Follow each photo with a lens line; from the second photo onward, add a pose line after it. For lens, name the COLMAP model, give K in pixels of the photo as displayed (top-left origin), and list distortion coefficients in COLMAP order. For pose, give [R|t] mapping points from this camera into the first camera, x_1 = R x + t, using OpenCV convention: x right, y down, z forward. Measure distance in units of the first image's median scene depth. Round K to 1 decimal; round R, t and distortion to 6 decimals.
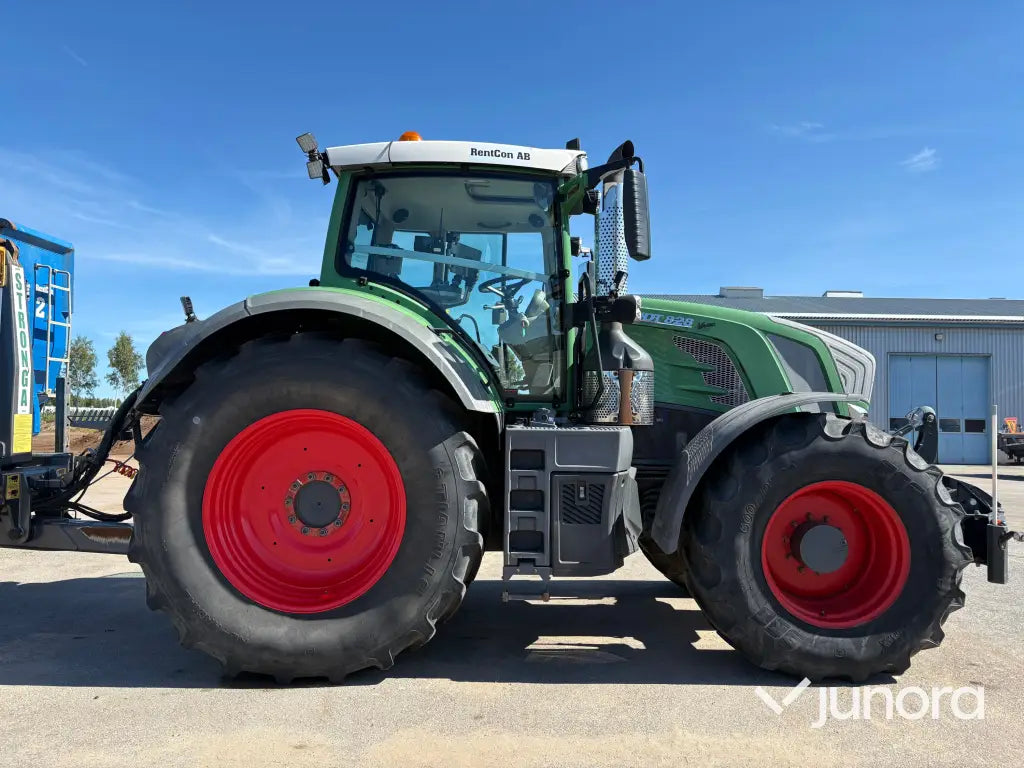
lens RADIAL K [[771.7, 0, 510.4], [0, 771.7, 380.2], [0, 0, 1]] dist [0.025668, -0.001452]
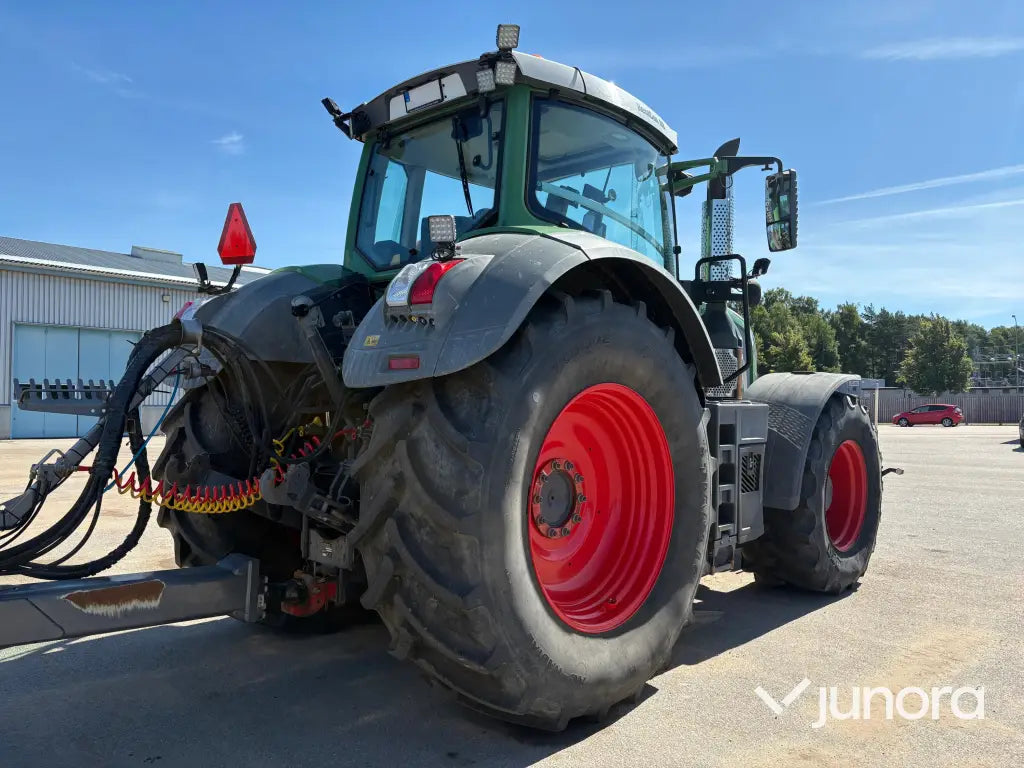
lens RADIAL K [[771.7, 0, 510.4], [0, 771.7, 380.2], [0, 0, 1]] dist [0.025668, -0.001452]
pose [[0.676556, 0.012788, 0.736281, -0.950467], [-0.039022, 0.999067, 0.018504, 0.024525], [-0.735357, -0.041250, 0.676423, 0.533326]]
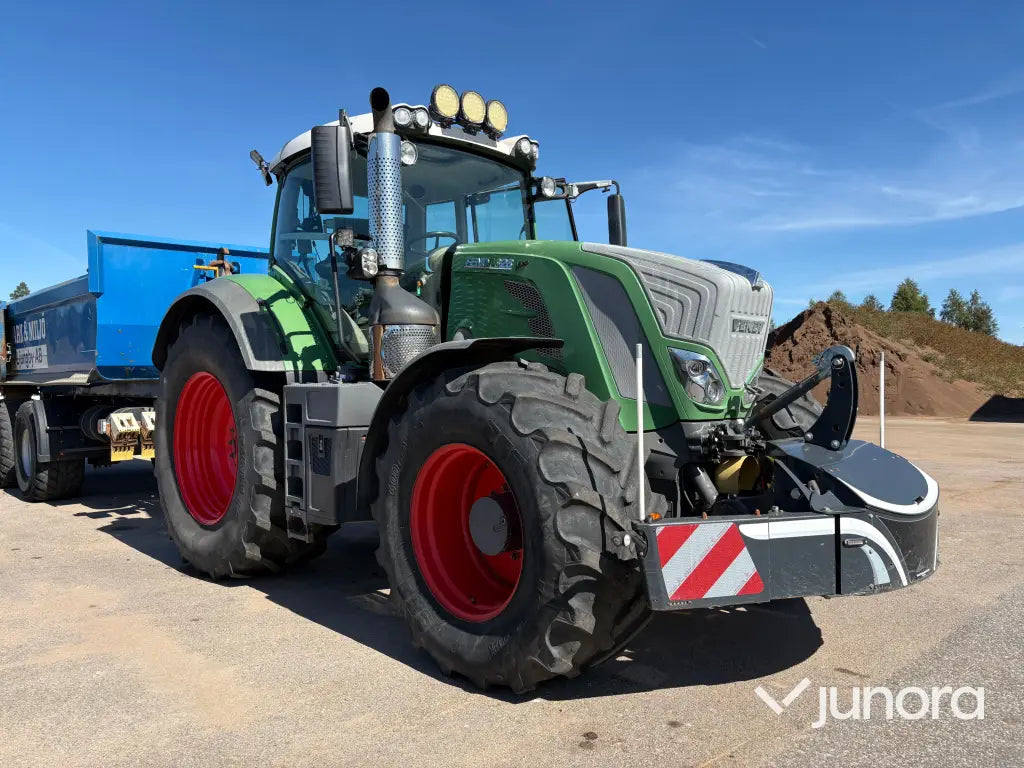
lens RADIAL K [[771.7, 0, 510.4], [0, 771.7, 380.2], [0, 0, 1]] dist [0.025668, -0.001452]
pose [[0.689491, -0.013700, -0.724165, 1.060833], [0.045143, 0.998690, 0.024088, 0.044359], [0.722886, -0.049300, 0.689206, 0.474573]]
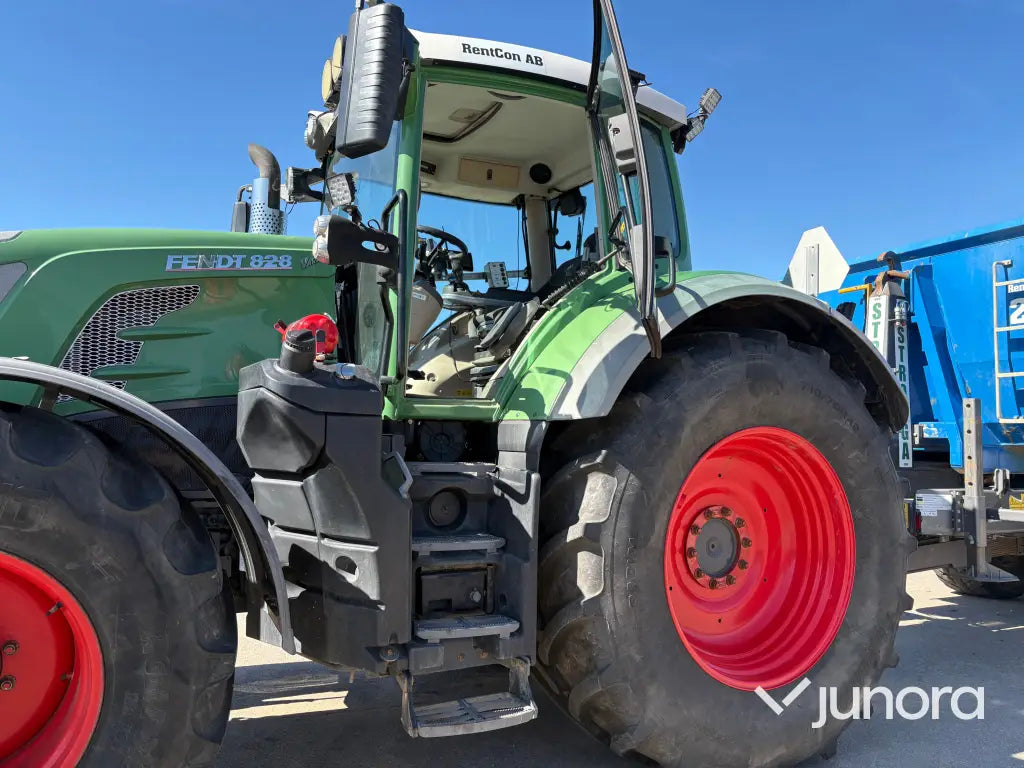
lens RADIAL K [[781.7, 0, 507.6], [0, 781.7, 382.5], [0, 0, 1]] dist [0.015638, 0.003993]
pose [[-0.882498, -0.064943, -0.465811, 0.342779], [-0.015298, 0.993860, -0.109580, 0.103810], [0.470068, -0.089578, -0.878073, 2.190814]]
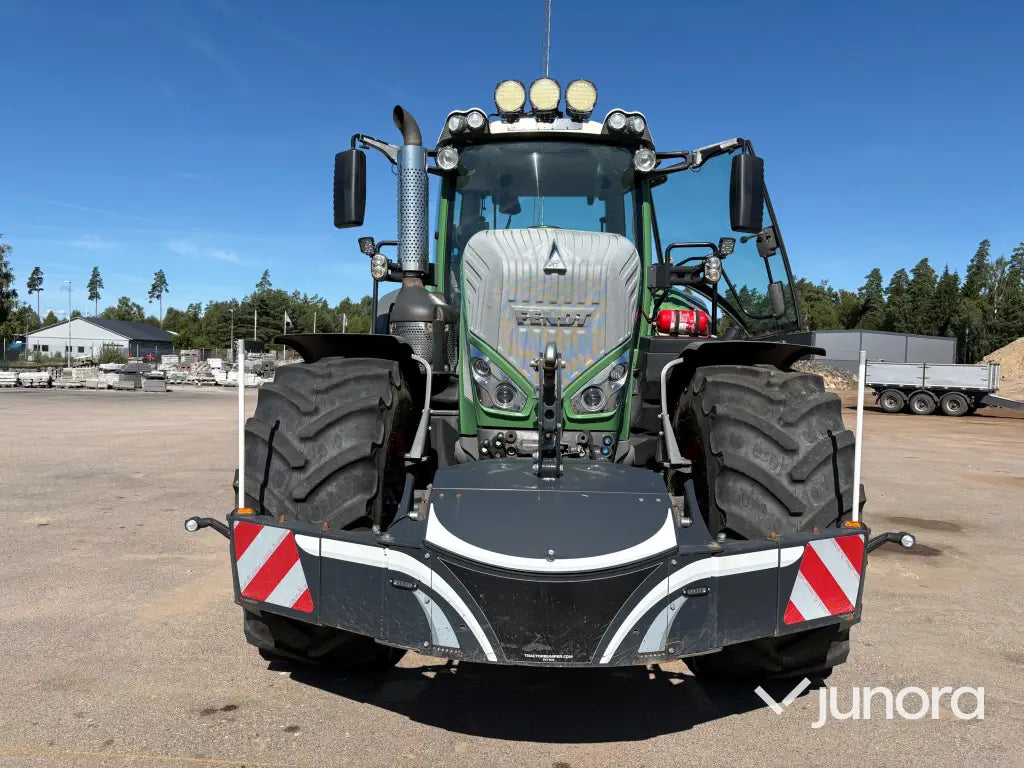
lens RADIAL K [[779.7, 0, 512.0], [0, 779.7, 384.0], [0, 0, 1]] dist [0.026076, -0.002353]
pose [[-0.029157, 0.009137, -0.999533, 1.346992], [0.017753, 0.999805, 0.008622, 0.071612], [0.999417, -0.017493, -0.029314, 1.298451]]
